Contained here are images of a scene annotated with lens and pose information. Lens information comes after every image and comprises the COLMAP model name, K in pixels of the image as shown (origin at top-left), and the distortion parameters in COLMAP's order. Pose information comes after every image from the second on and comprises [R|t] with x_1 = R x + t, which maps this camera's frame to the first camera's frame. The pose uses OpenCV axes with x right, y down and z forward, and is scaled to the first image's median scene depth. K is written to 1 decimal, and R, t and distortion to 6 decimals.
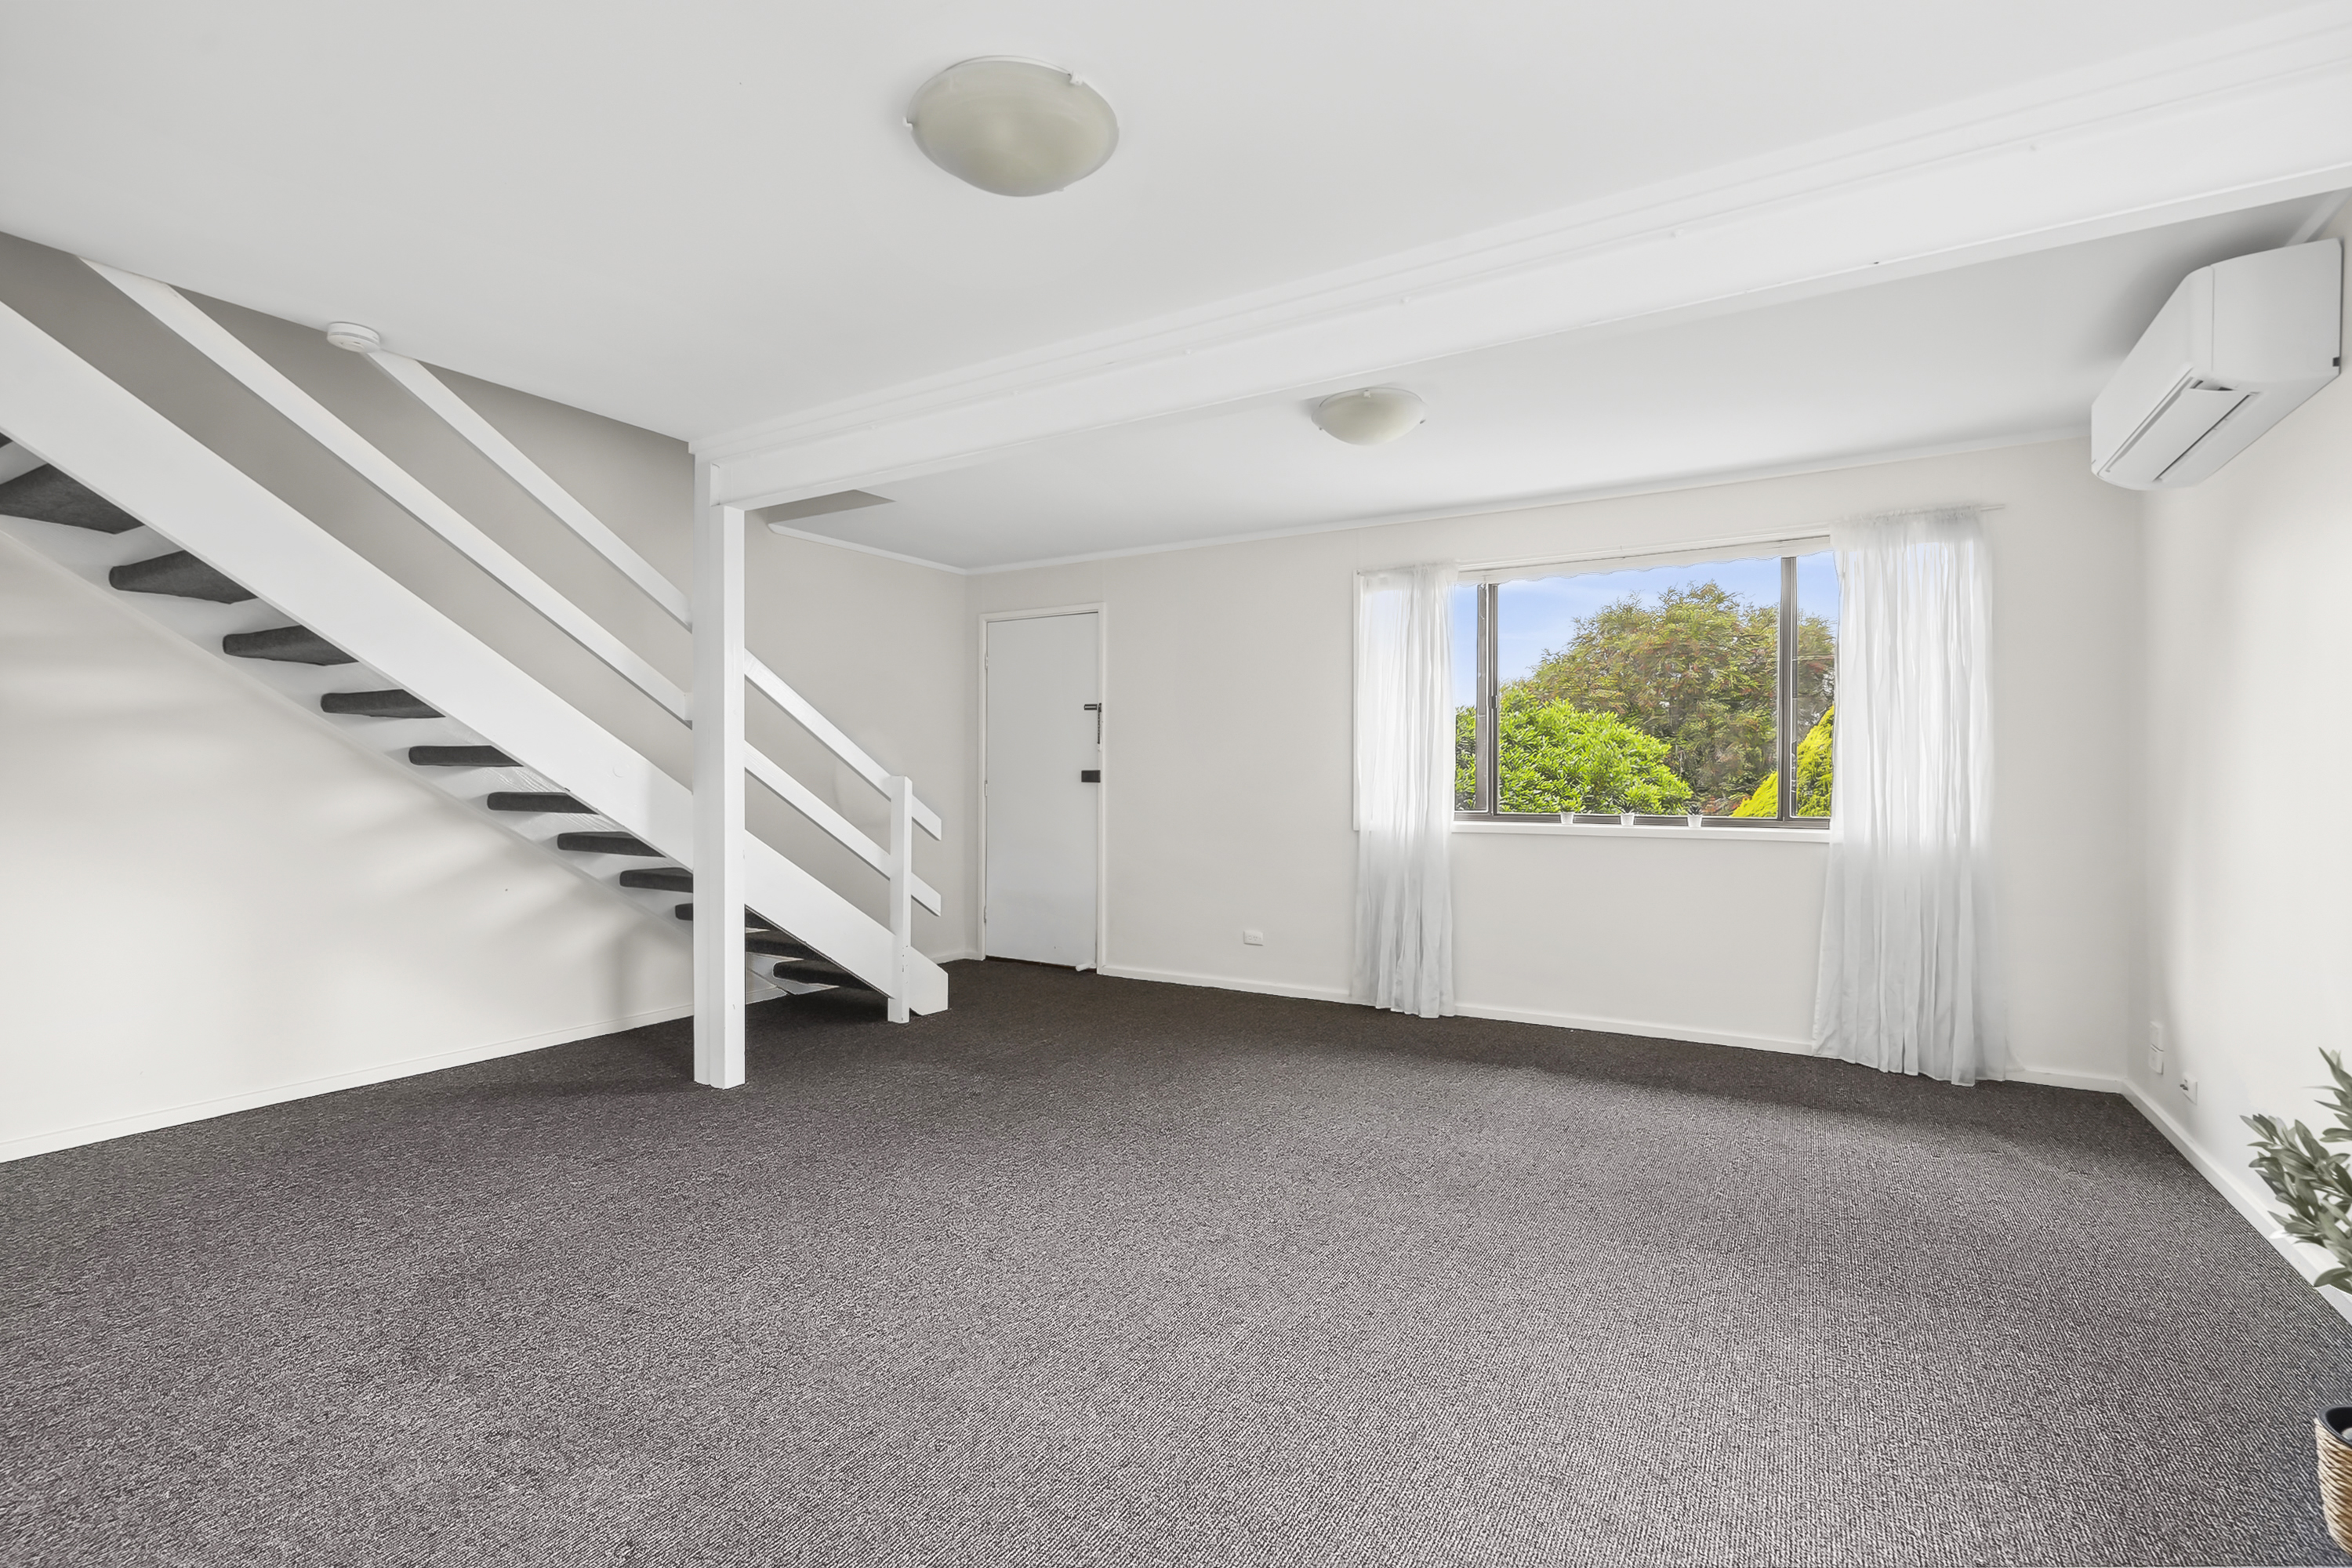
lens RADIAL K [[1065.5, 0, 1168.5], [0, 1065.5, 781.6], [0, 0, 1]] dist [0.002629, 0.000093]
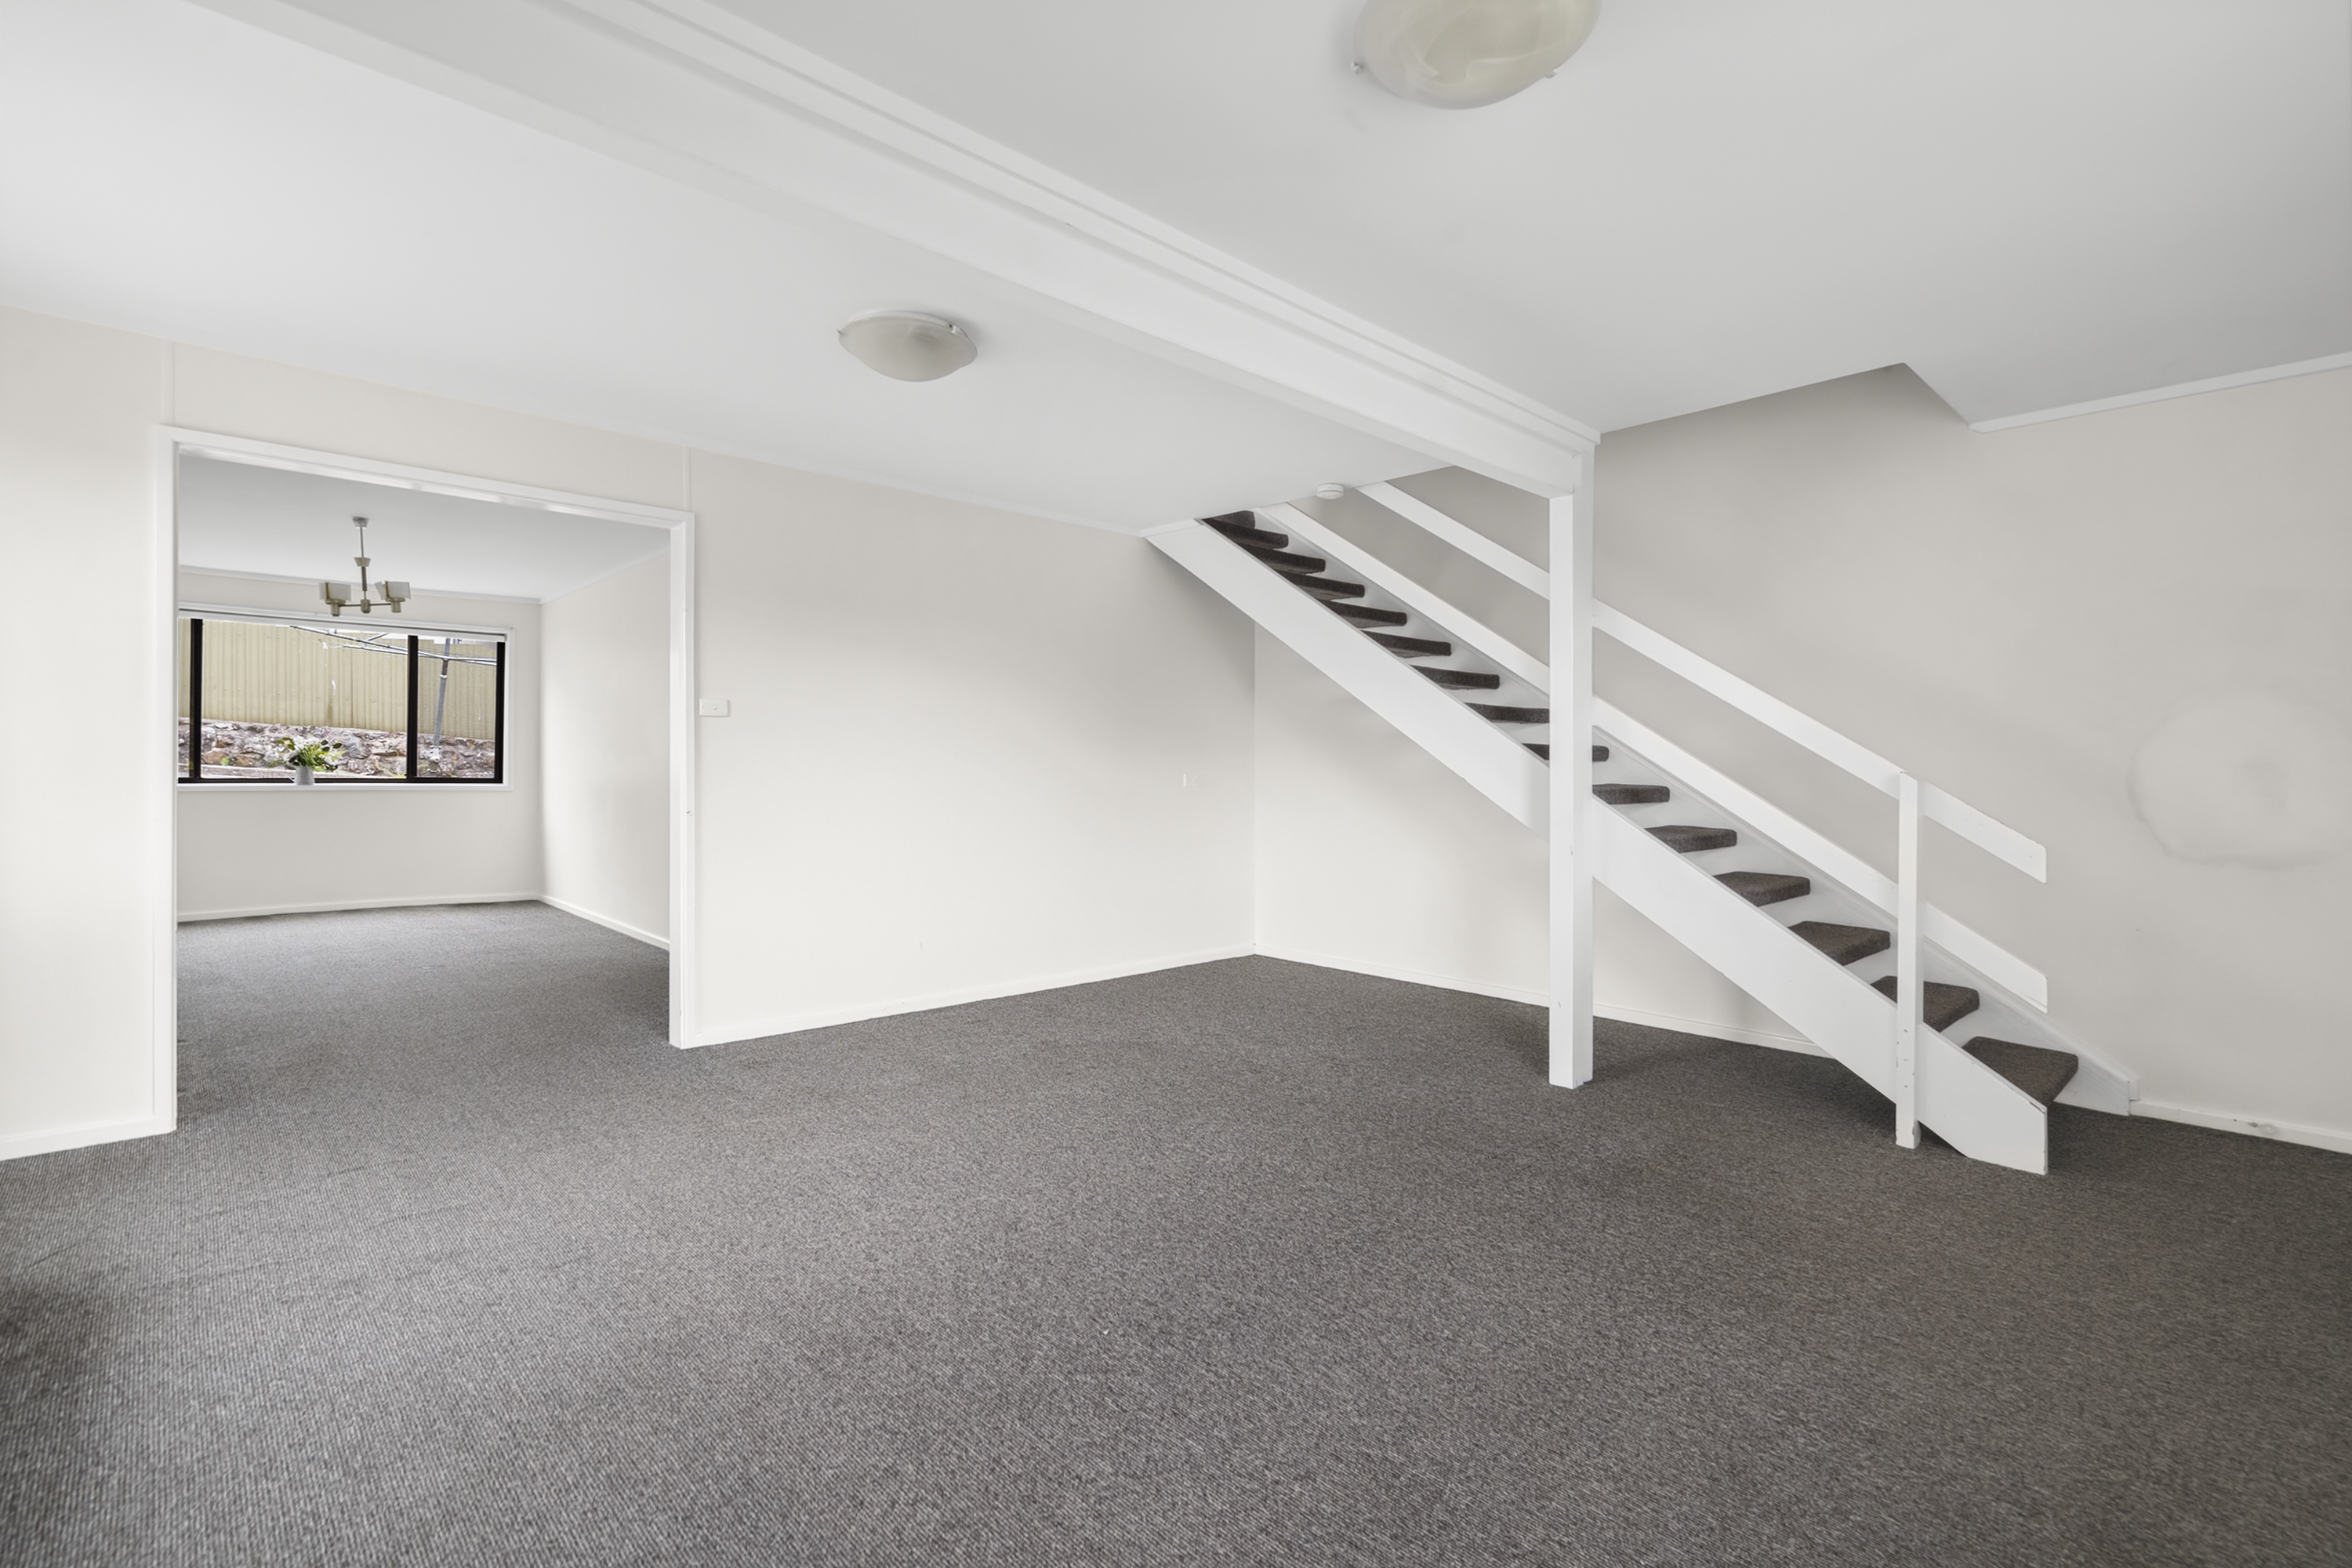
lens RADIAL K [[1065.5, 0, 1168.5], [0, 1065.5, 781.6], [0, 0, 1]] dist [0.002629, 0.000093]
pose [[-0.278233, 0.003844, -0.960506, 0.699791], [-0.013596, 0.999876, 0.007940, 0.003597], [0.960417, 0.015269, -0.278146, 1.023127]]
